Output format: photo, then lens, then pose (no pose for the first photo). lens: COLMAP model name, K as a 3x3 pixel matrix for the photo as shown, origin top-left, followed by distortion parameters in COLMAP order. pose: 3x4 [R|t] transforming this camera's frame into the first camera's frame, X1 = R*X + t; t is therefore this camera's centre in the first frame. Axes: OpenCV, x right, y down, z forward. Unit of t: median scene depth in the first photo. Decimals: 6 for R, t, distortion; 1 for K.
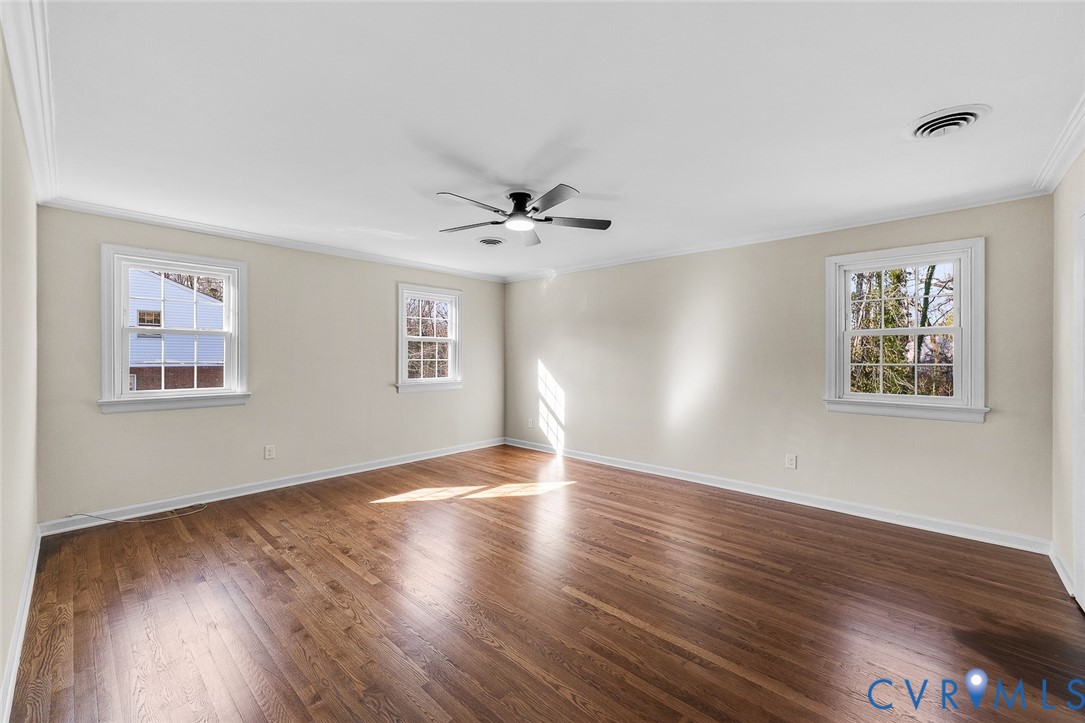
lens RADIAL K [[425.4, 0, 536.4], [0, 425.4, 358.3], [0, 0, 1]] dist [0.000369, 0.000032]
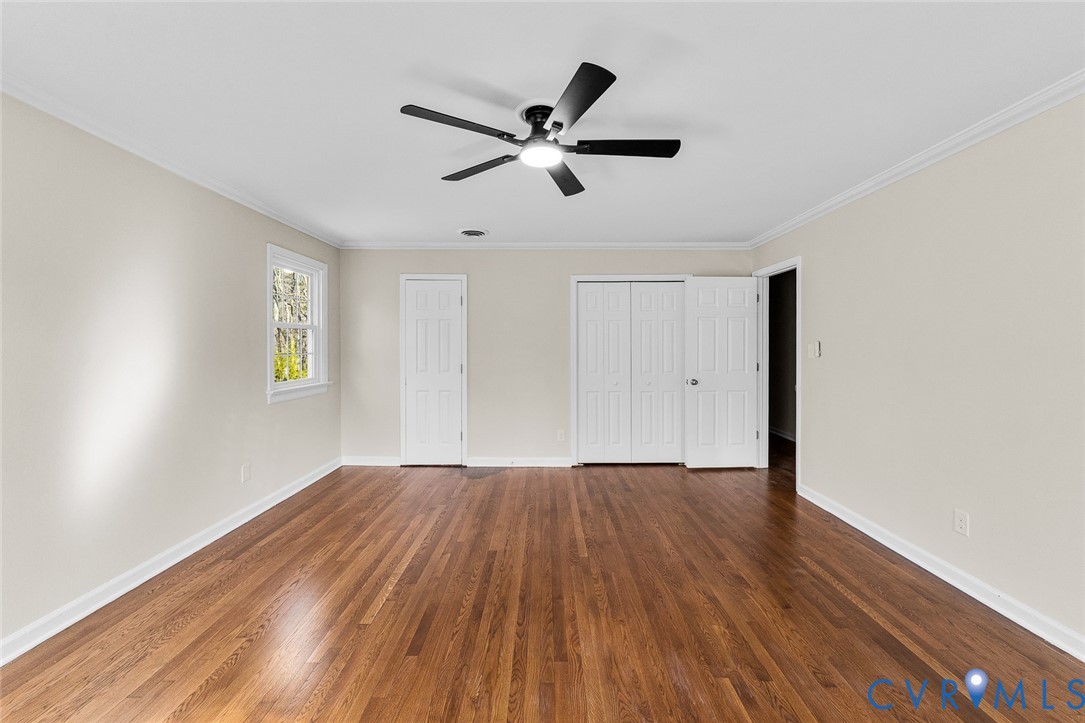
lens RADIAL K [[425.4, 0, 547.1], [0, 425.4, 351.7], [0, 0, 1]] dist [0.000369, 0.000032]
pose [[-0.675932, -0.012131, 0.736864, -0.473367], [0.003384, 0.999803, 0.019564, -0.014443], [-0.736956, 0.015717, -0.675758, 1.253891]]
